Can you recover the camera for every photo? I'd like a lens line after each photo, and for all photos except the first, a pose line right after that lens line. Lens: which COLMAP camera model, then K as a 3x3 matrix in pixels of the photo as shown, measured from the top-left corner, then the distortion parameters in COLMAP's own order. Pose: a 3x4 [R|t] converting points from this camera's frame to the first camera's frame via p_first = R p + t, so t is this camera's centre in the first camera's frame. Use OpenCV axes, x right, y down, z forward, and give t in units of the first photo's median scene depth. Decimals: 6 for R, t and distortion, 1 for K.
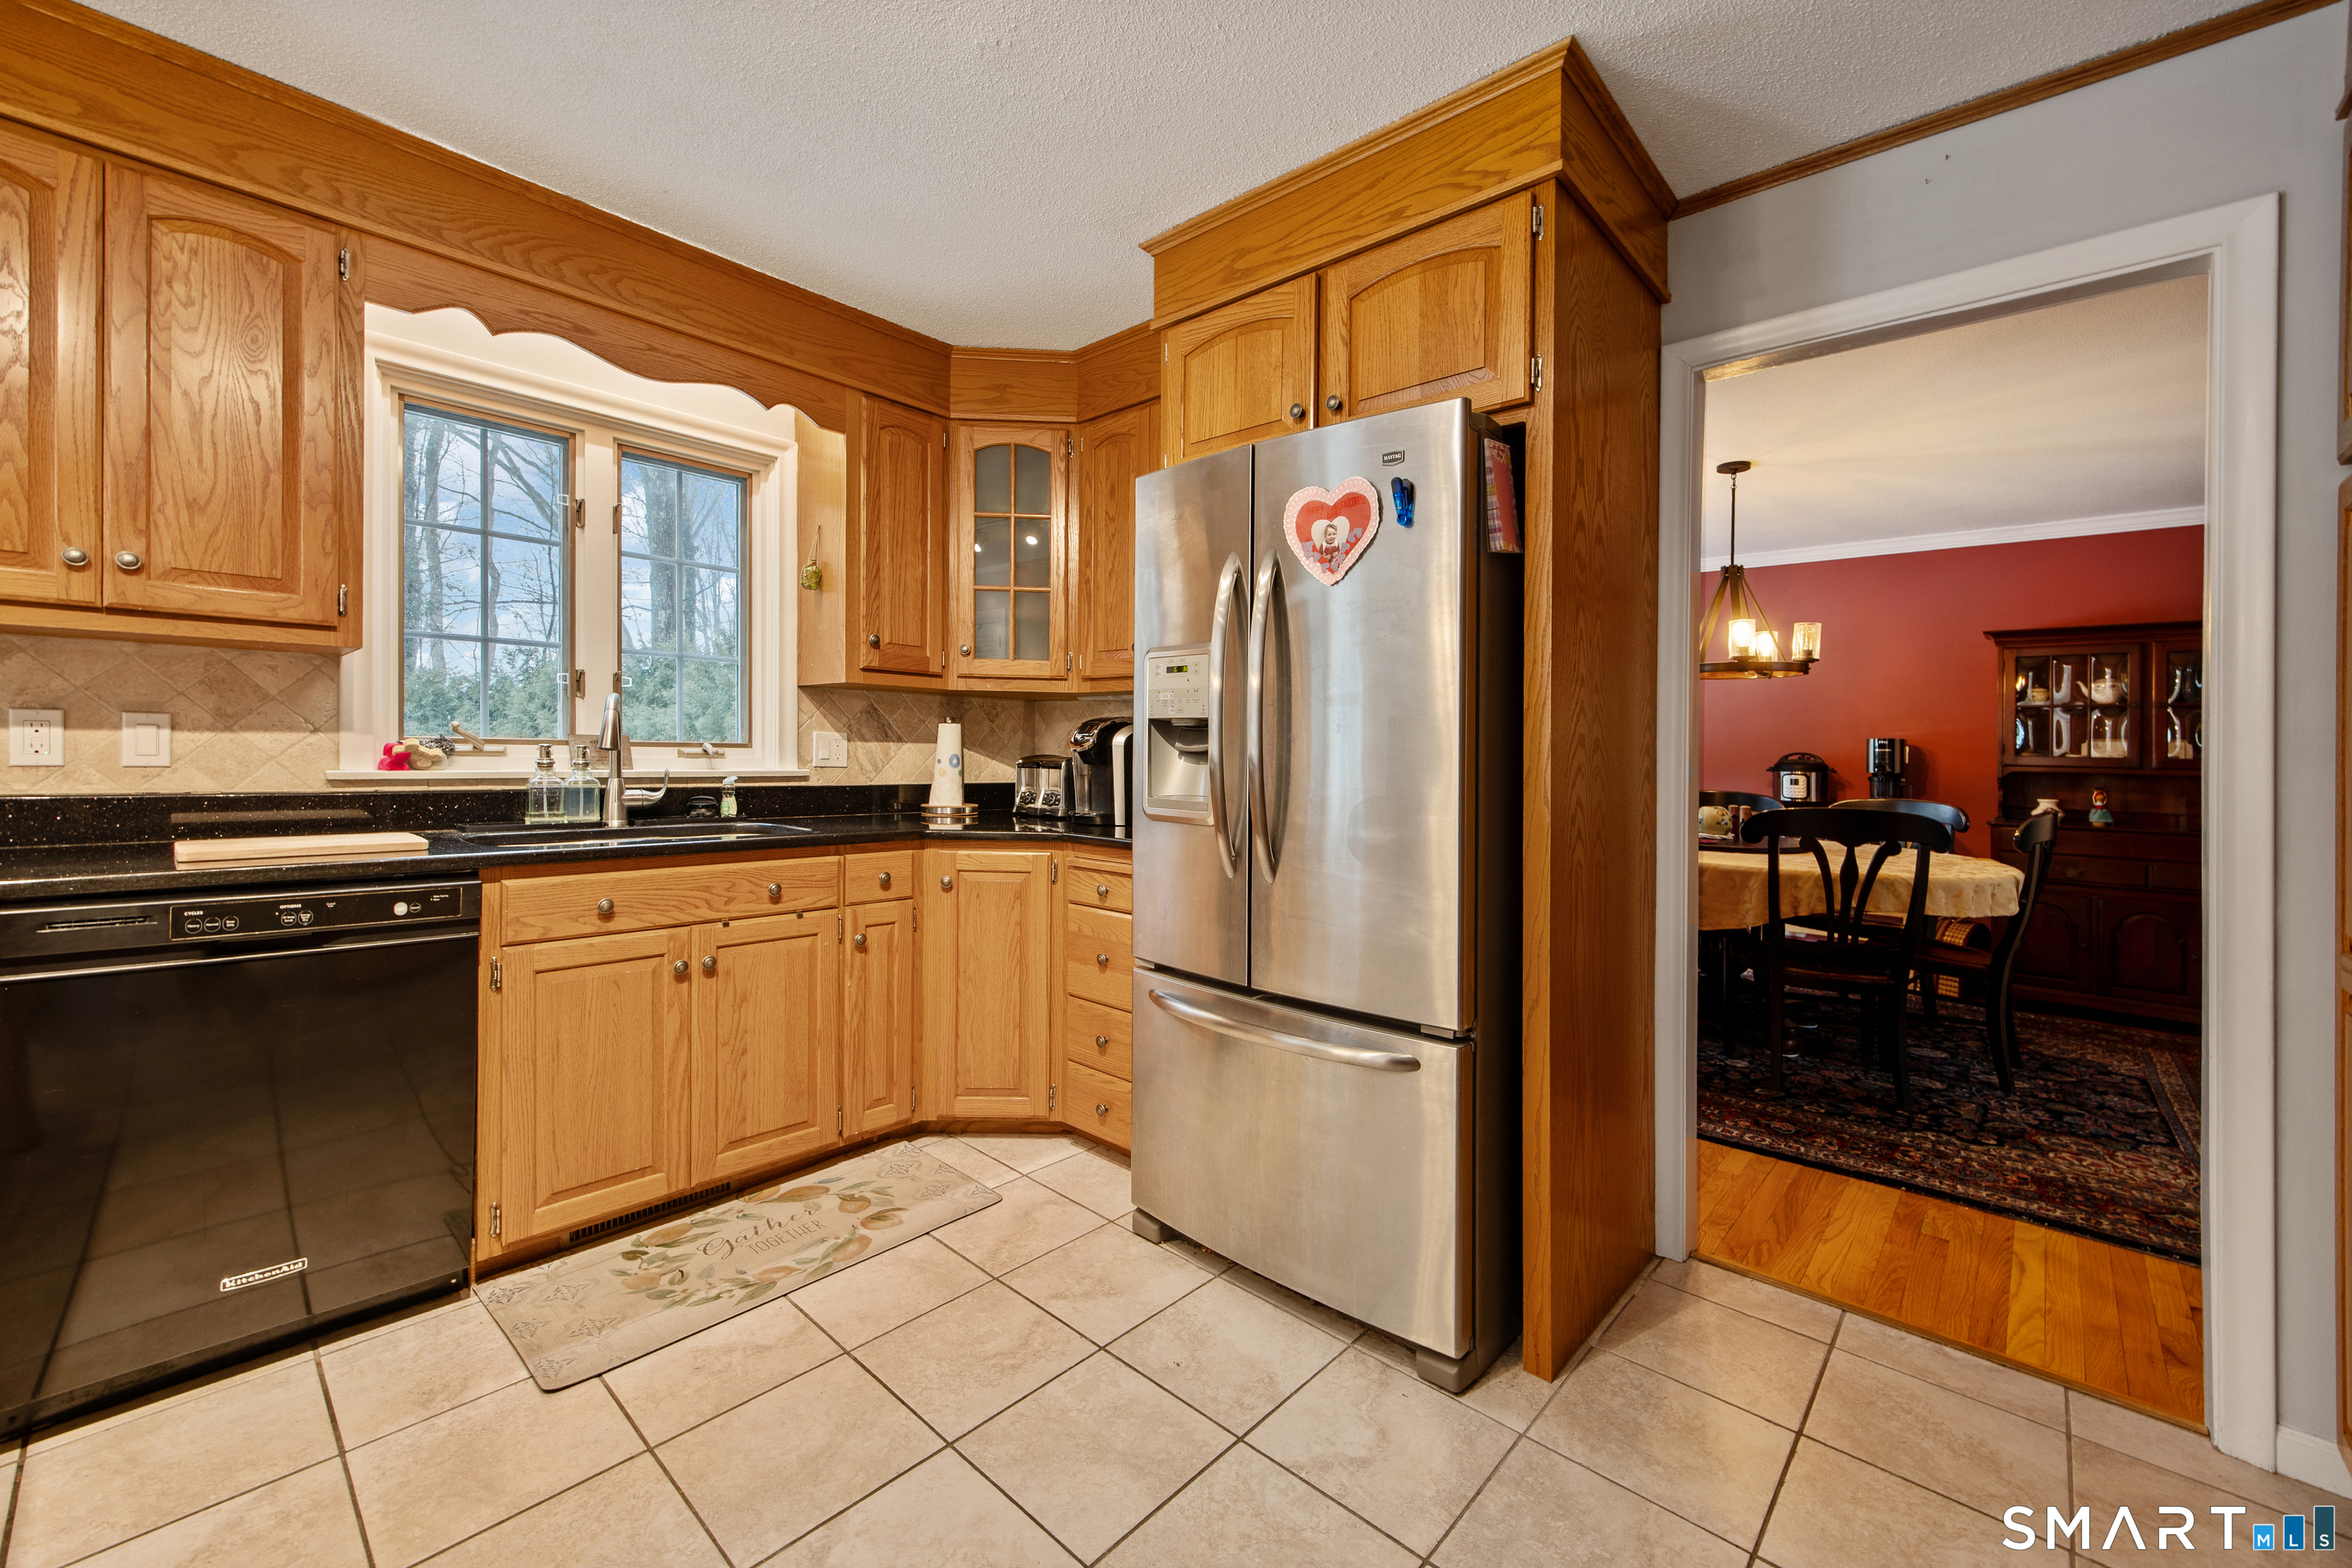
lens RADIAL K [[945.1, 0, 1186.2], [0, 945.1, 738.3], [0, 0, 1]] dist [-0.000157, 0.001207]
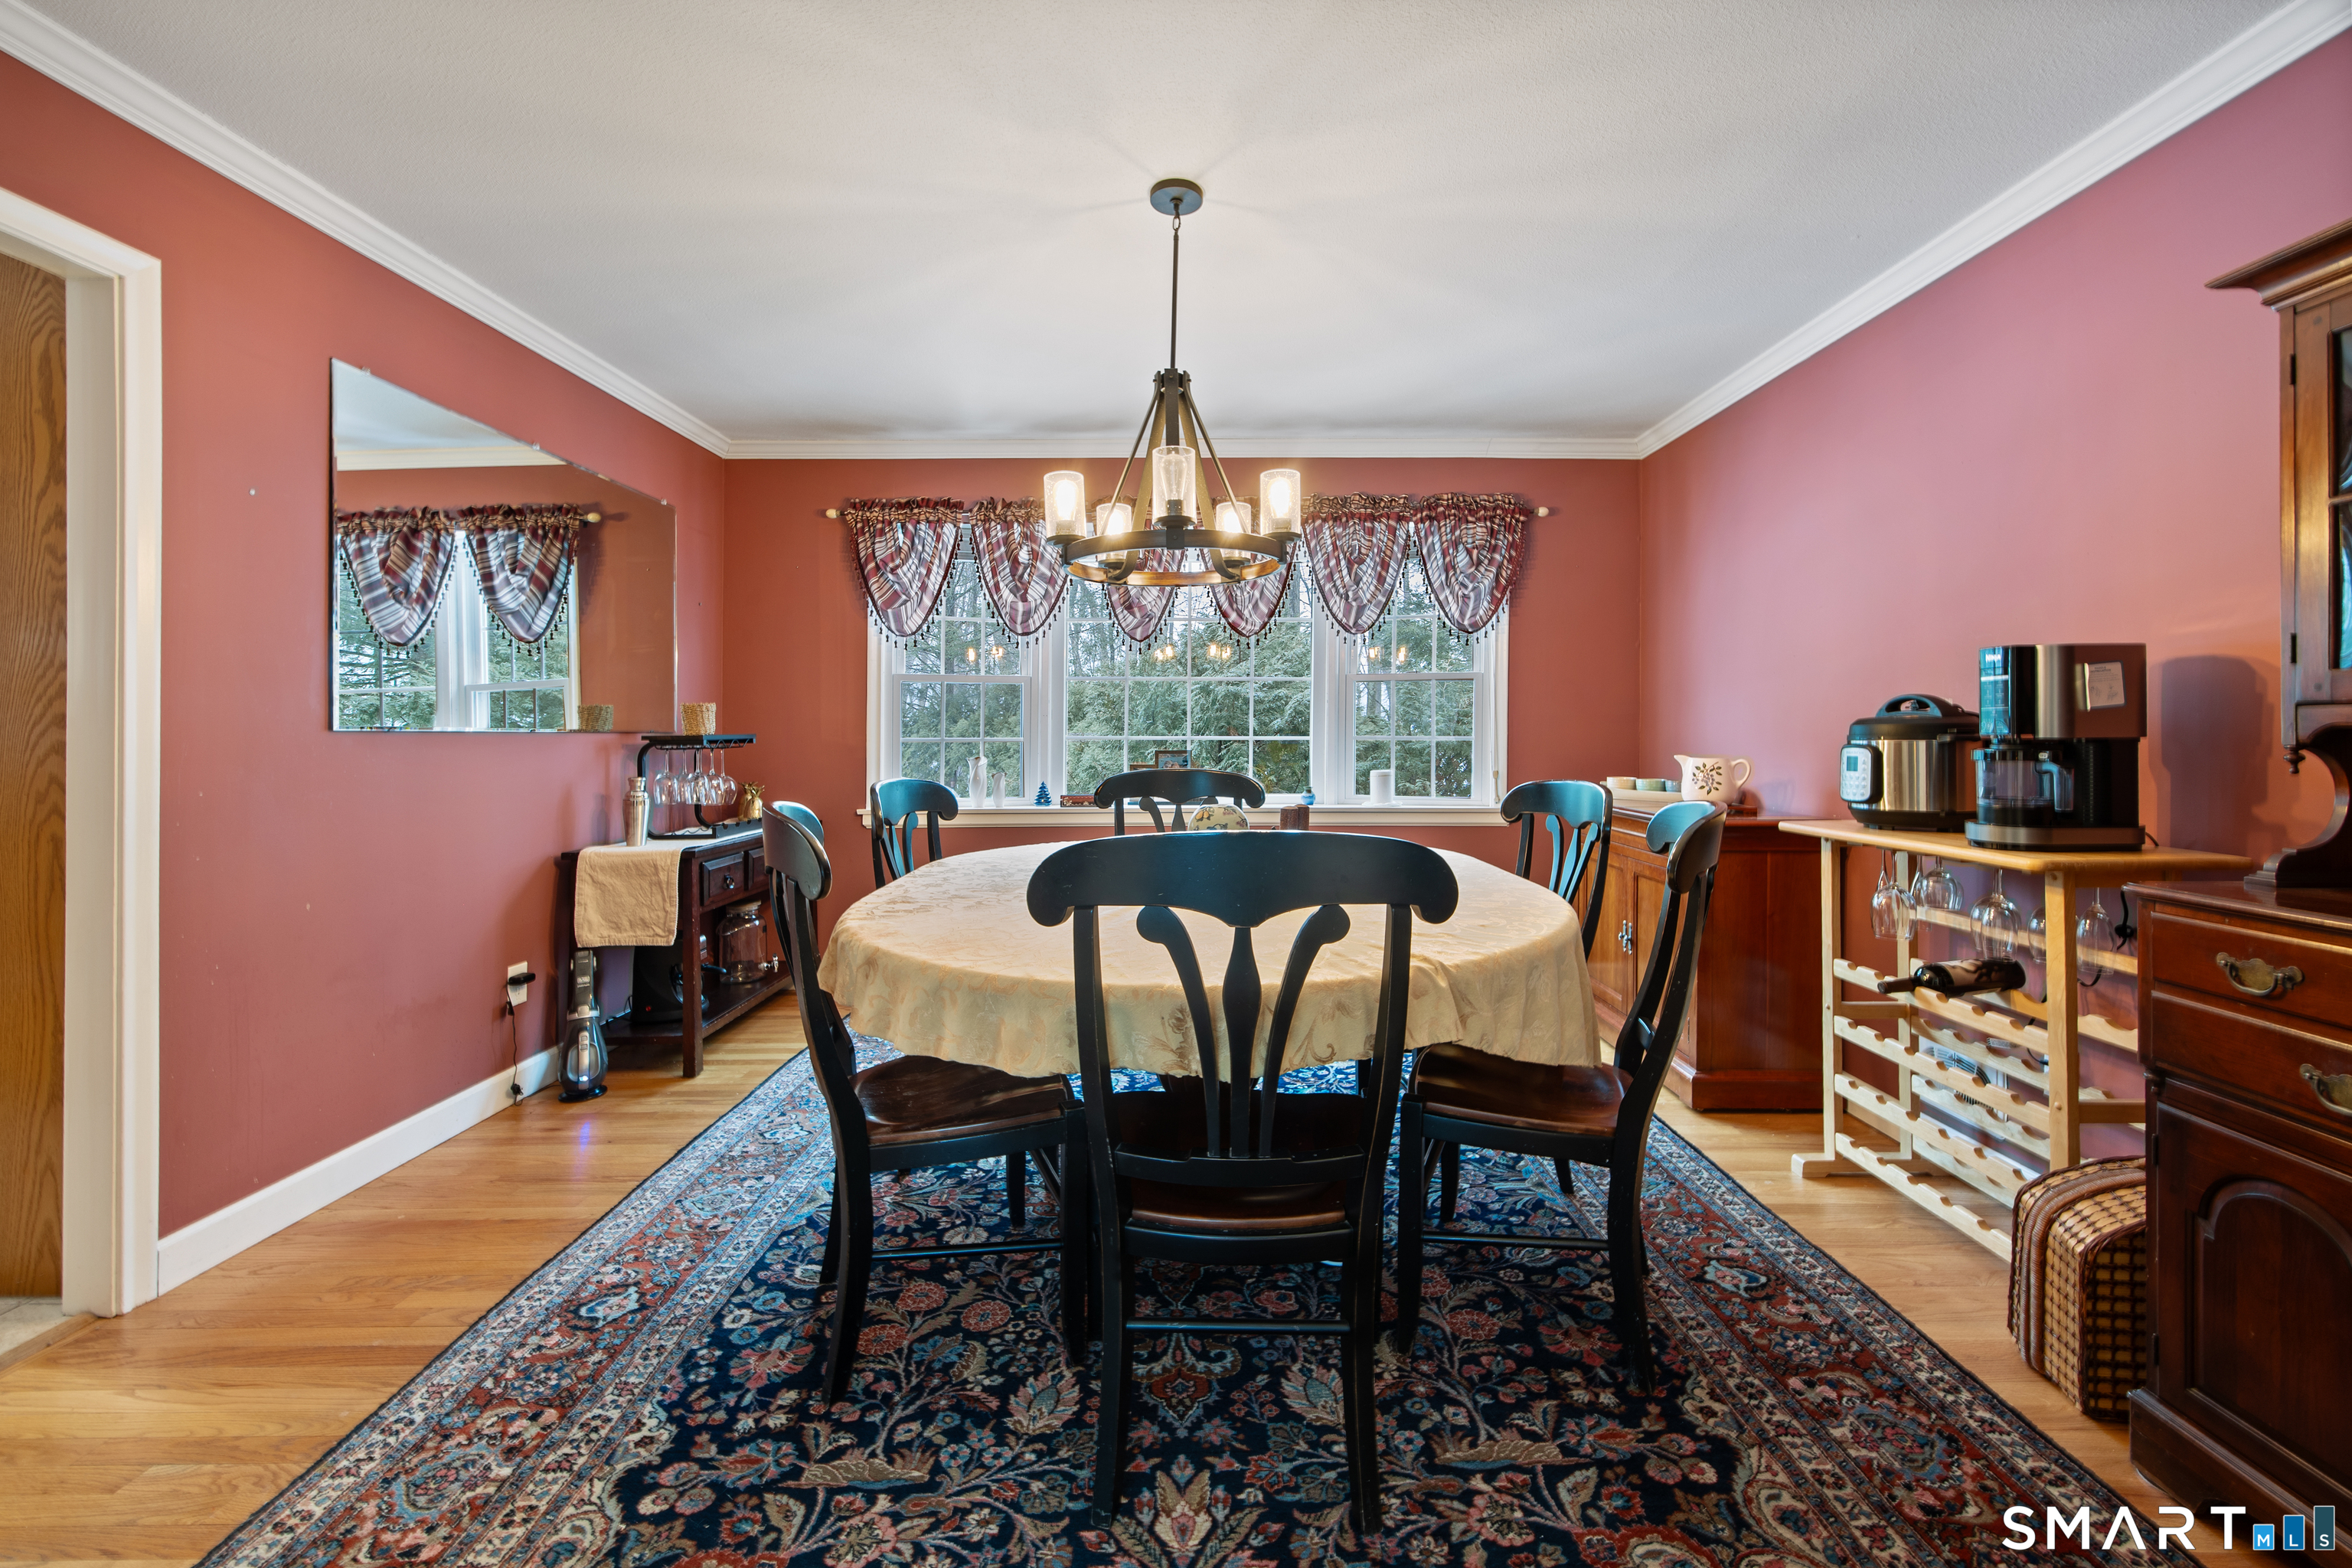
lens RADIAL K [[945.1, 0, 1220.3], [0, 945.1, 742.2], [0, 0, 1]] dist [-0.000157, 0.001207]
pose [[0.688484, -0.009435, -0.725190, 1.226301], [0.027694, 0.999528, 0.013287, 0.029815], [0.724723, -0.029231, 0.688420, 0.772469]]
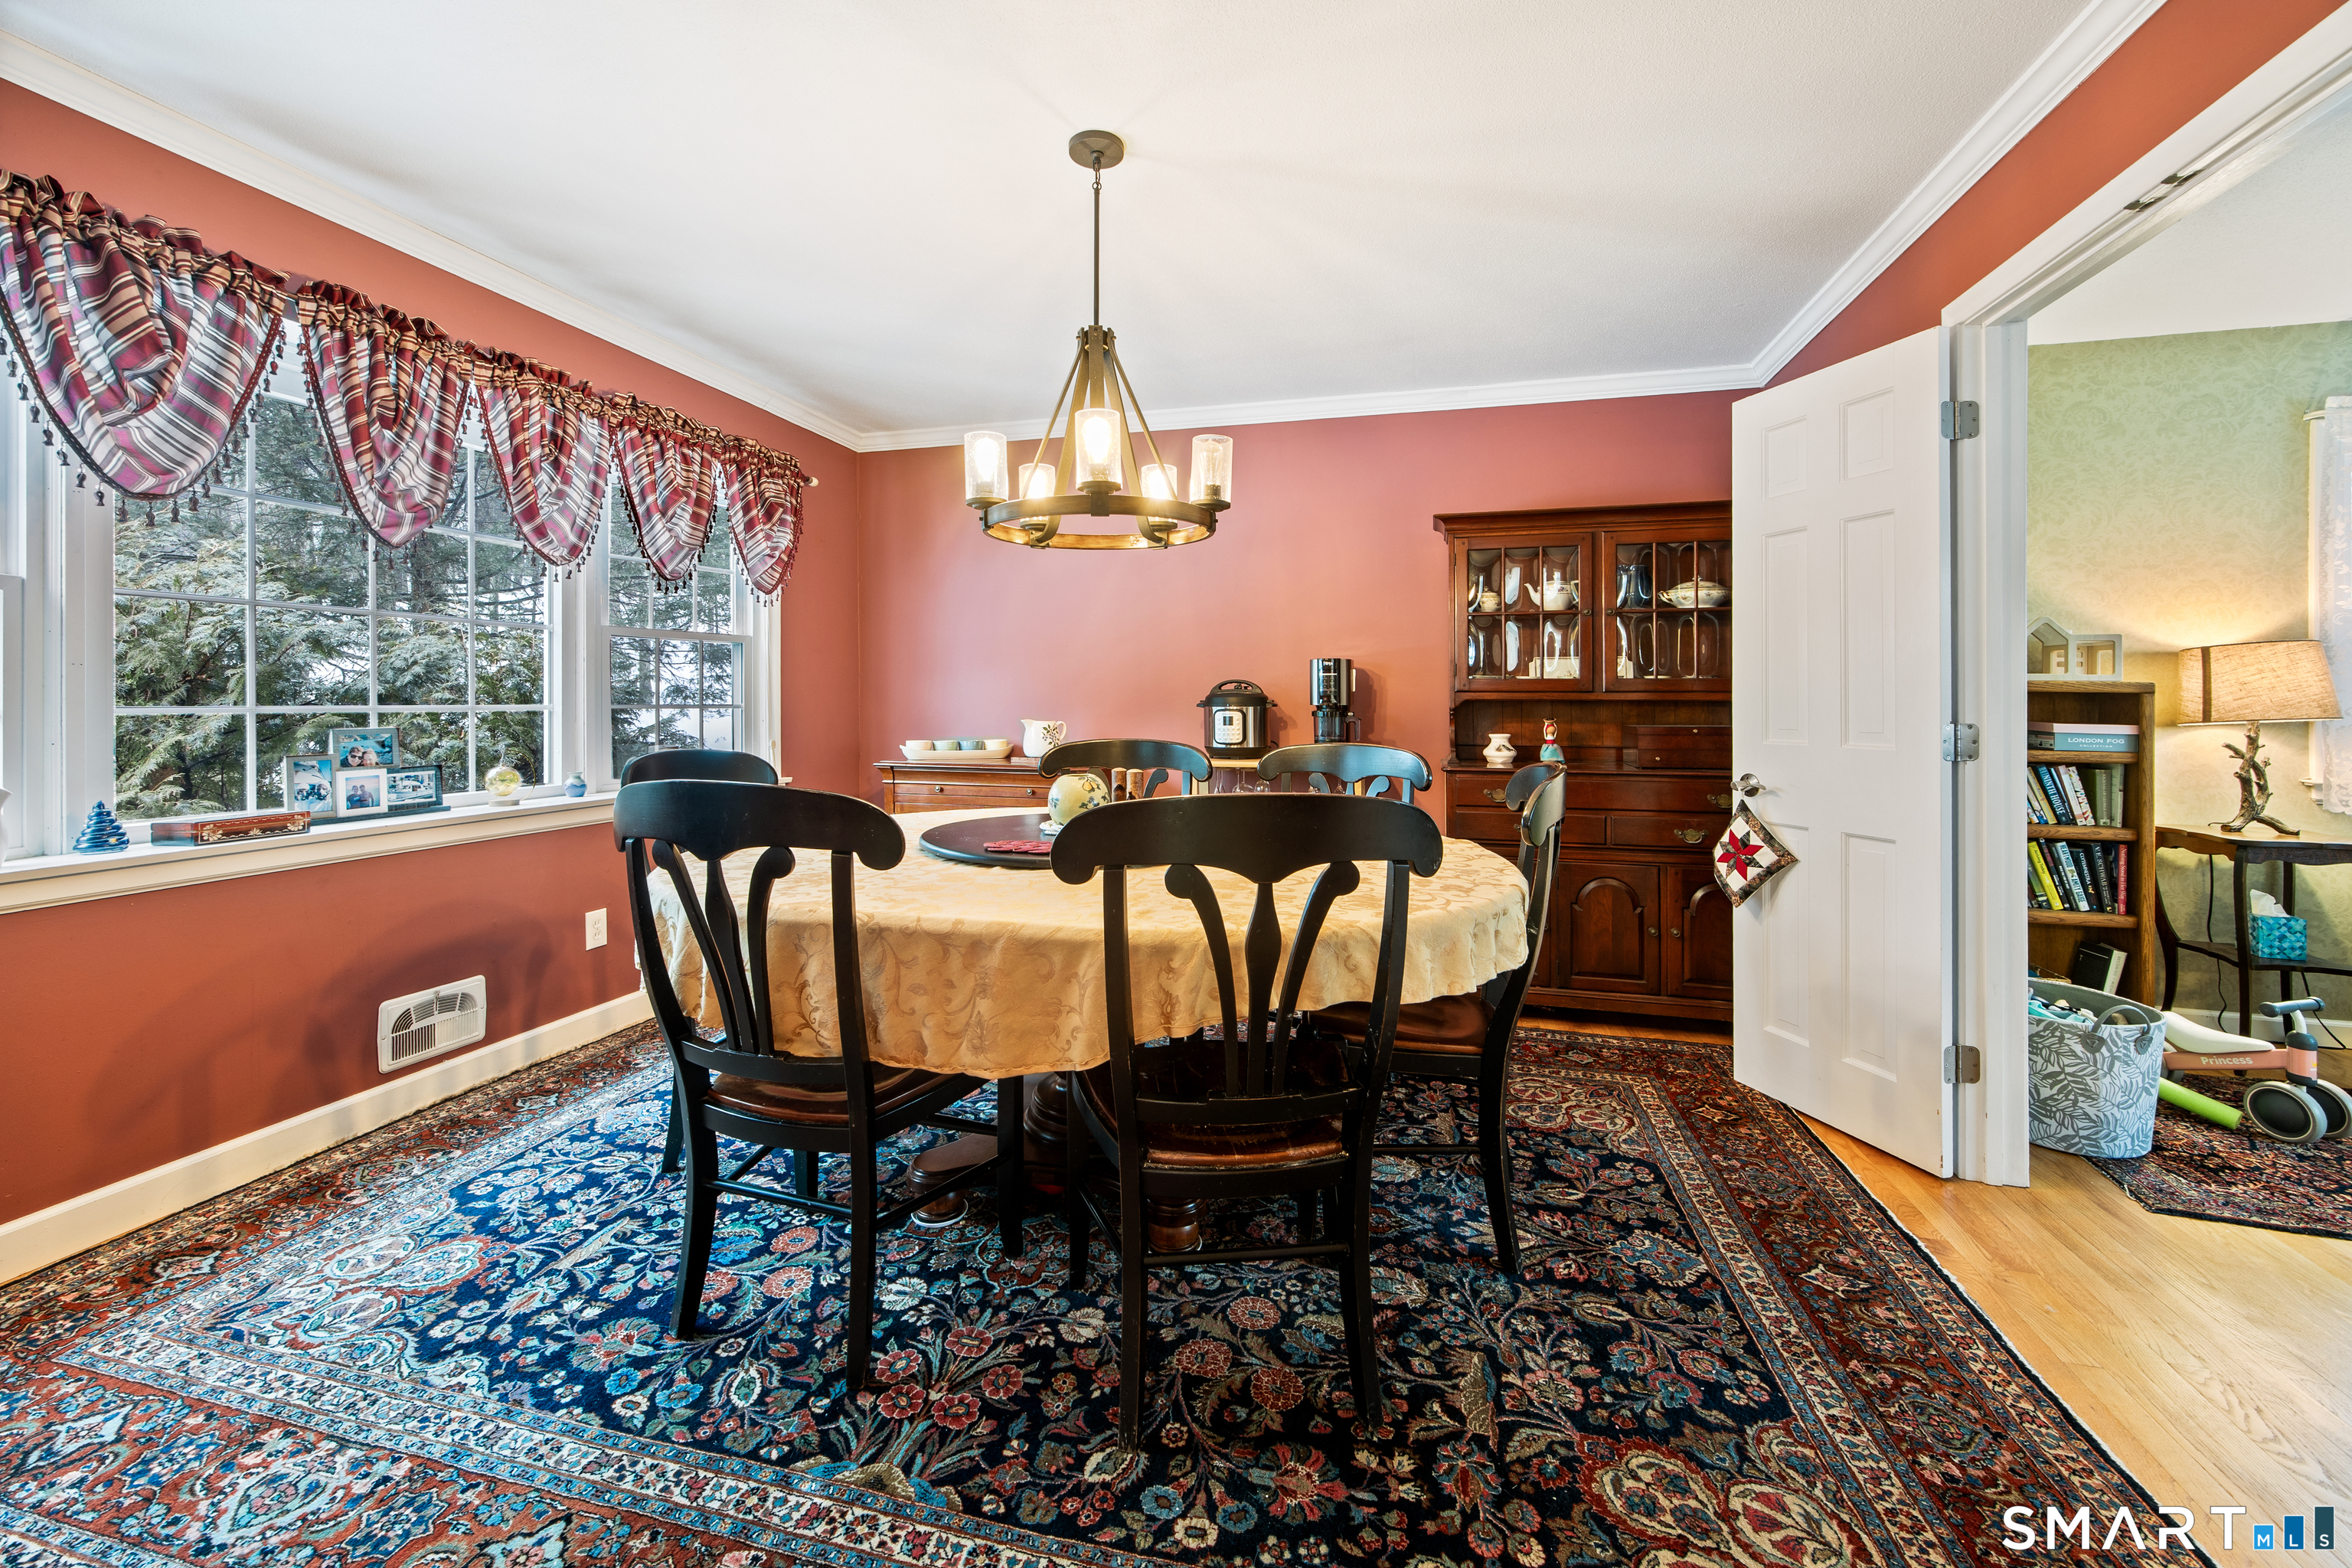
lens RADIAL K [[945.1, 0, 1184.4], [0, 945.1, 690.4], [0, 0, 1]] dist [-0.000157, 0.001207]
pose [[0.885446, -0.015024, 0.464500, 0.447628], [0.010391, 0.999867, 0.012532, 0.021644], [-0.464627, -0.006270, 0.885484, 0.603891]]
